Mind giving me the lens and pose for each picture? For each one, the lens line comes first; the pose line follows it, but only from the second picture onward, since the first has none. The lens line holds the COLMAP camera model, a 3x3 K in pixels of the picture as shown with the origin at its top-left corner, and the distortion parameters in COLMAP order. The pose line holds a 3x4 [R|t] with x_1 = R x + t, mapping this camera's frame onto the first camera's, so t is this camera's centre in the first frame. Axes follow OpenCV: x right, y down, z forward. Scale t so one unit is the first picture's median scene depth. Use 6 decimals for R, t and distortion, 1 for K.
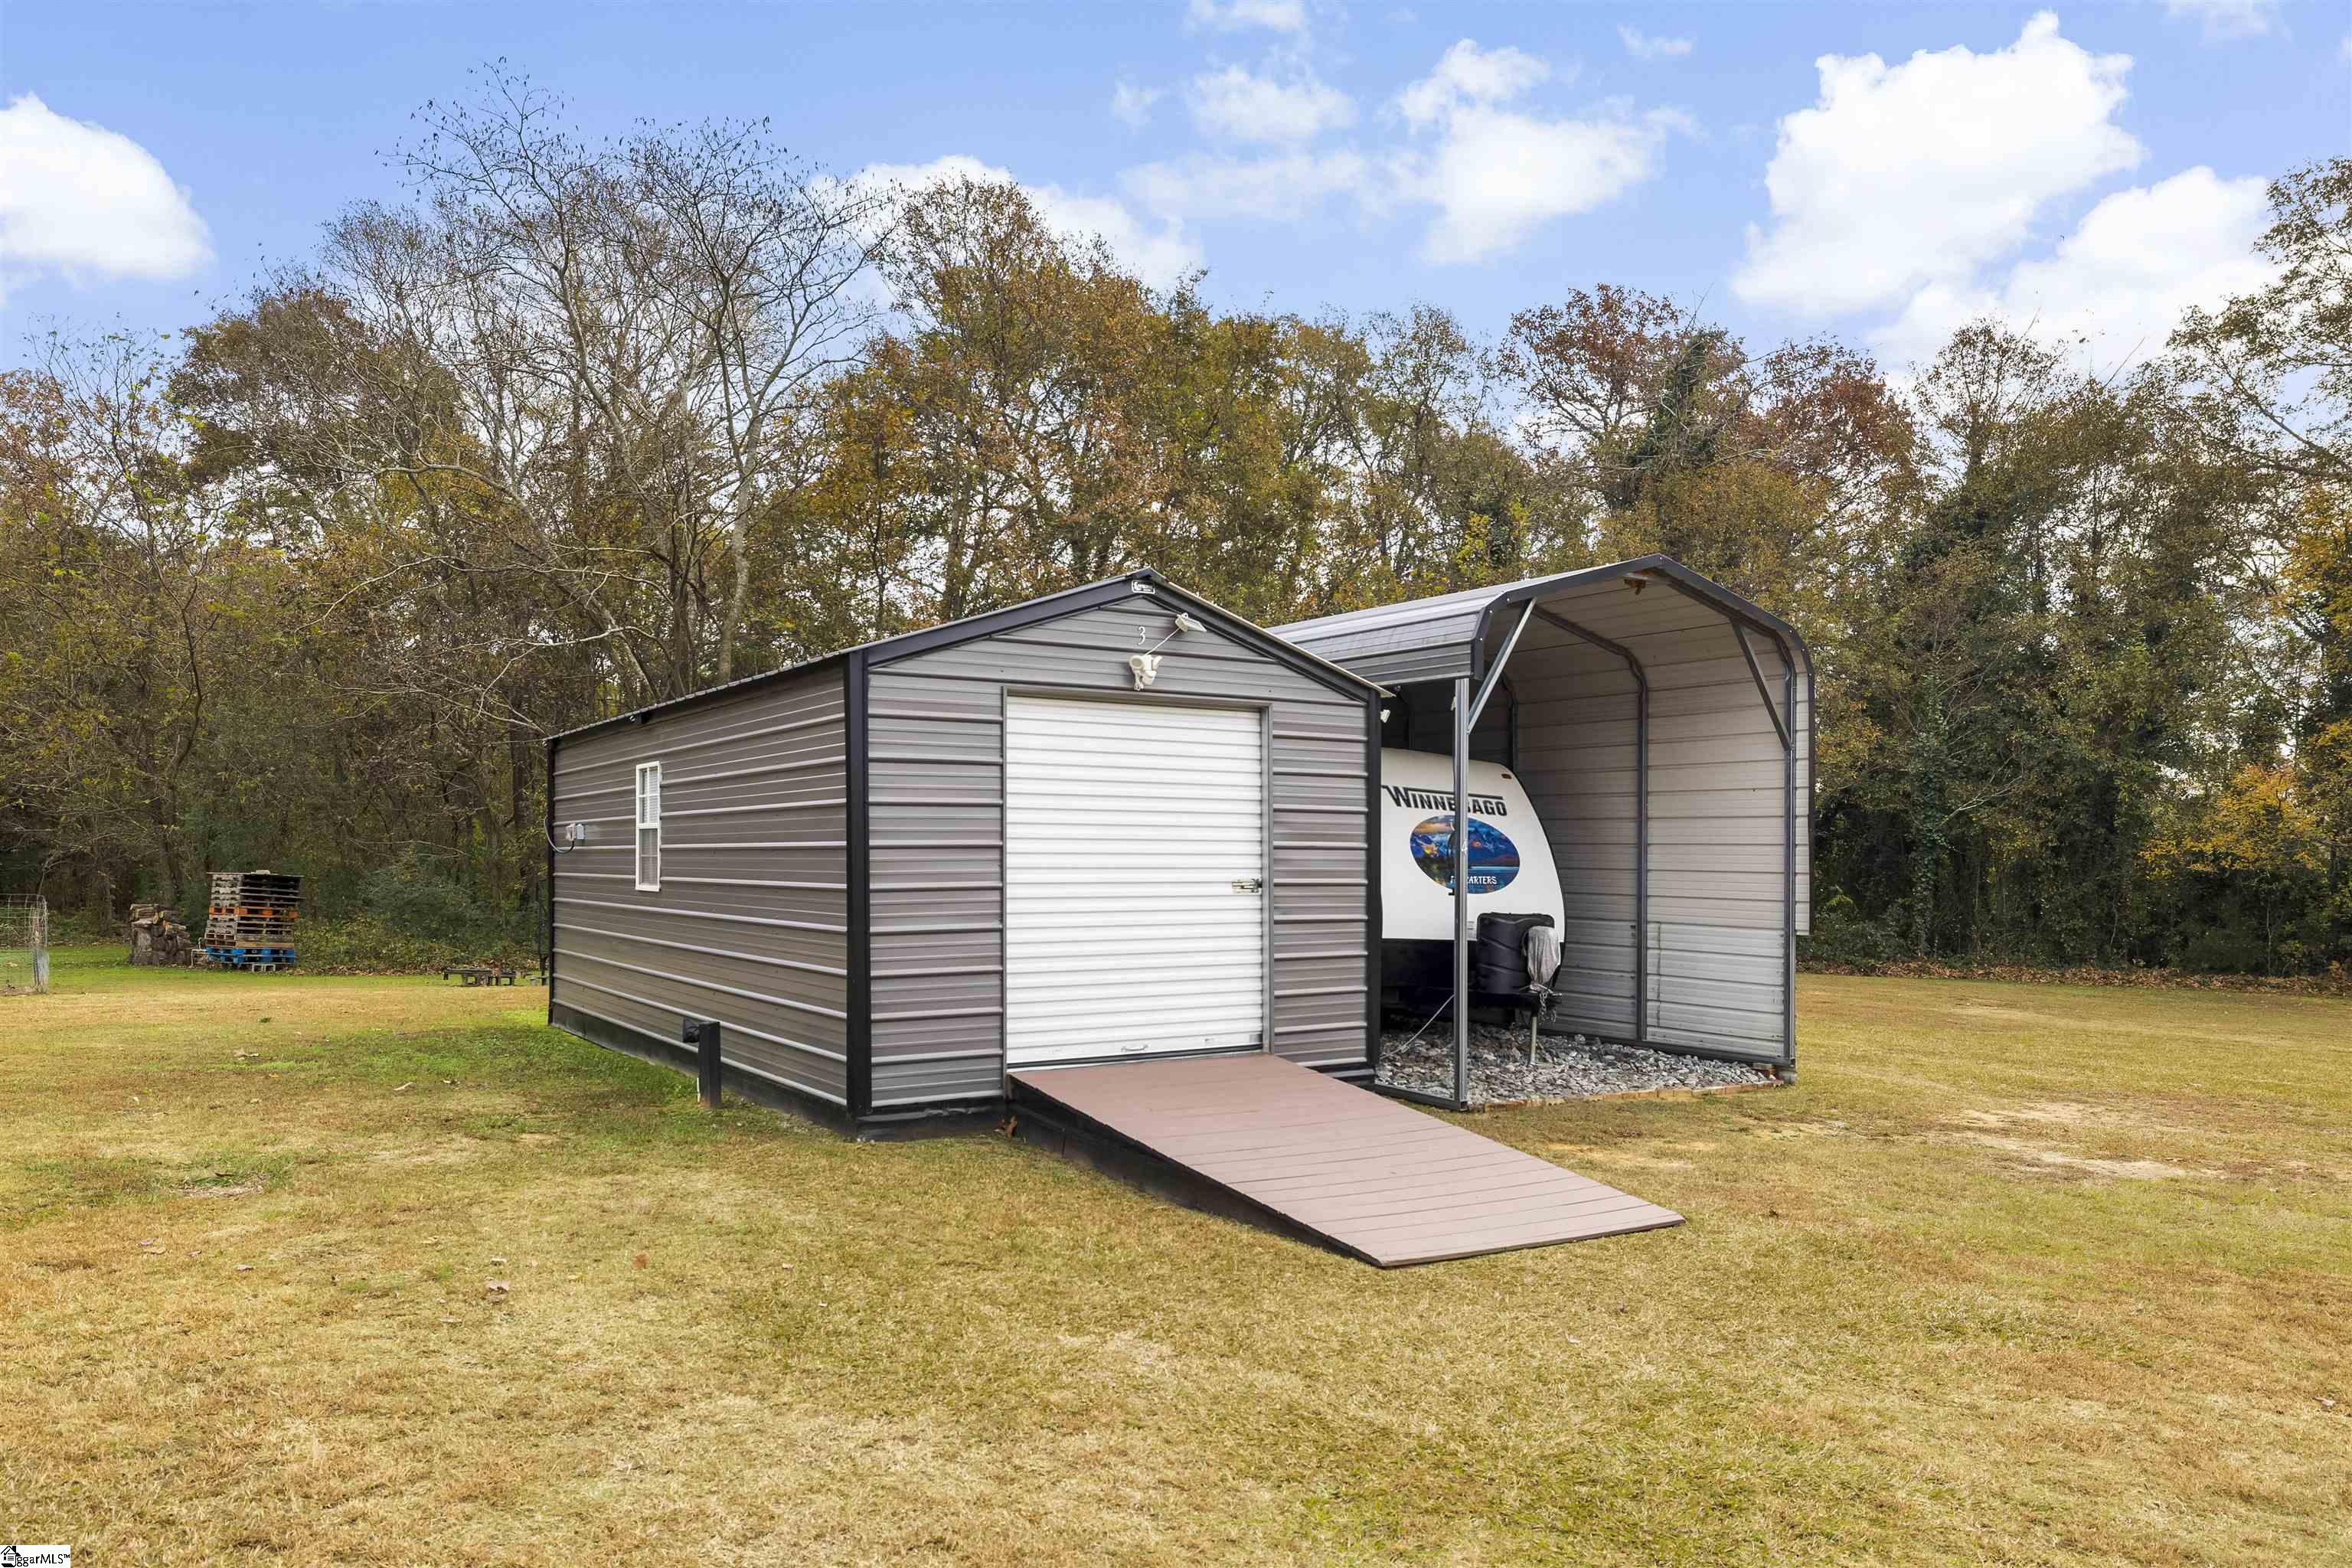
lens RADIAL K [[1563.7, 0, 1176.0], [0, 1563.7, 784.0], [0, 0, 1]] dist [0.000993, 0.002000]
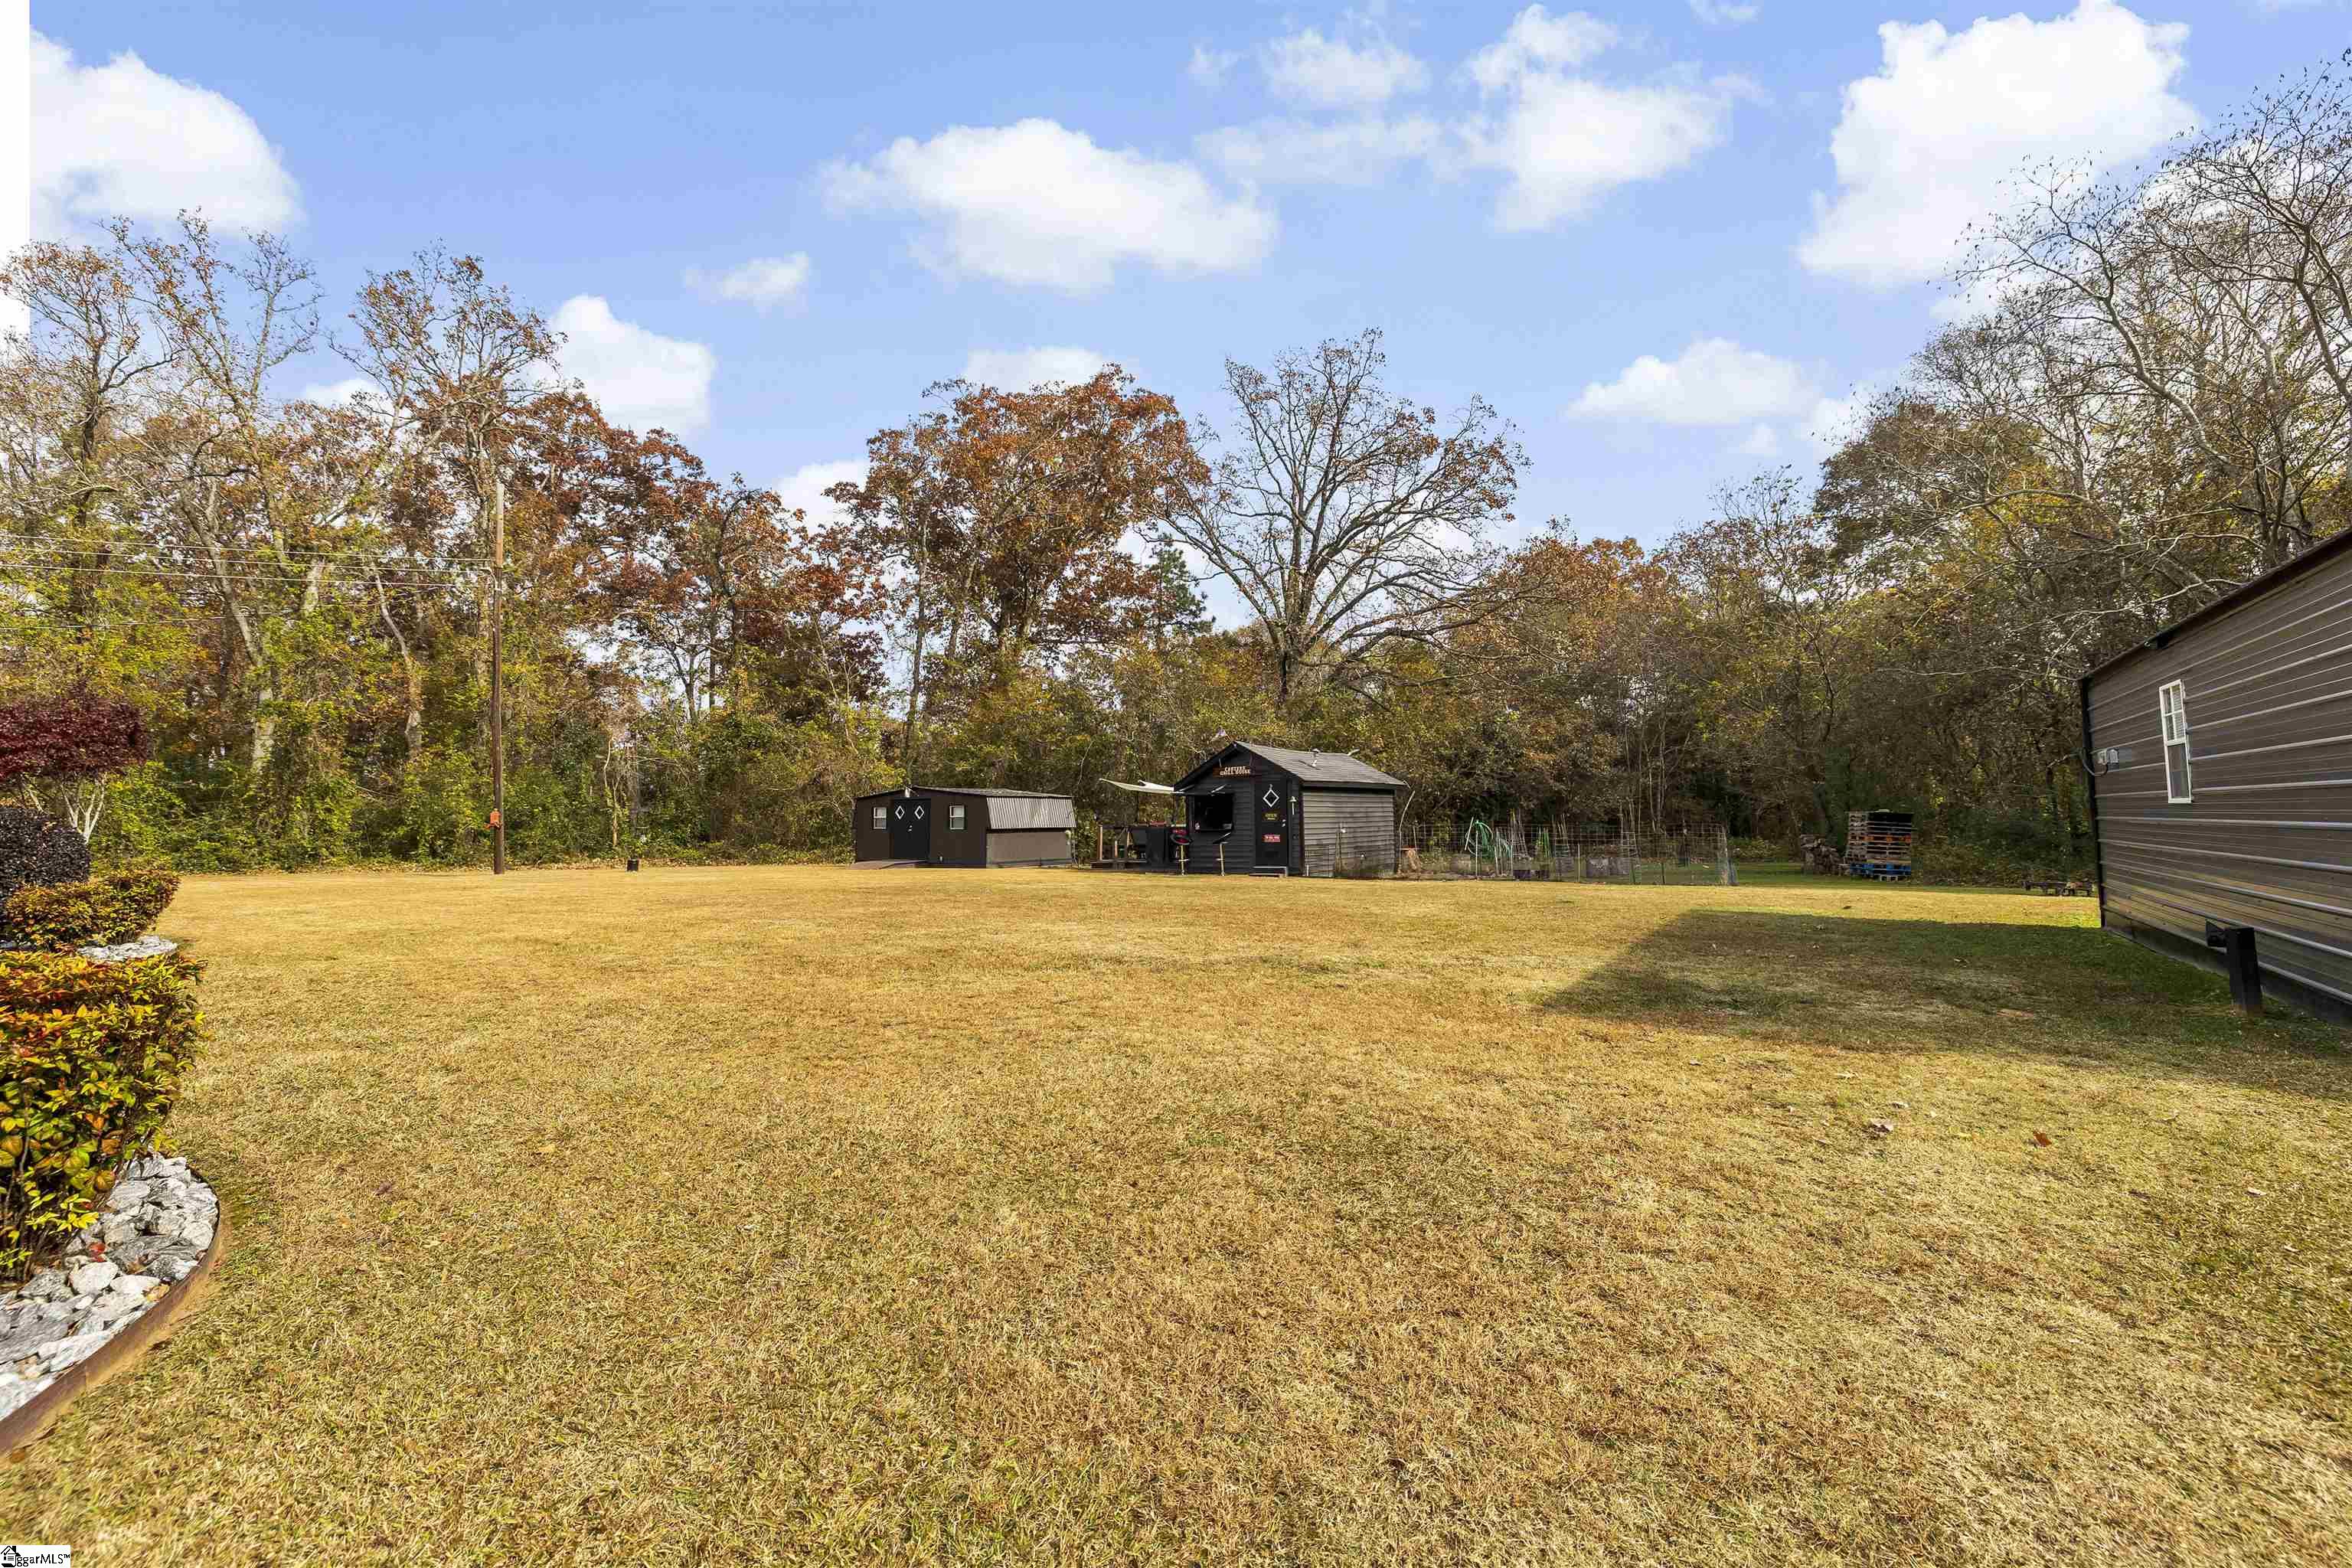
lens RADIAL K [[1007.7, 0, 1176.2], [0, 1007.7, 751.3], [0, 0, 1]] dist [-0.000294, 0.000338]
pose [[0.383303, -0.082017, -0.919974, 0.027870], [0.068075, 0.995849, -0.060418, 0.028180], [0.921111, -0.039469, 0.387295, 0.117678]]
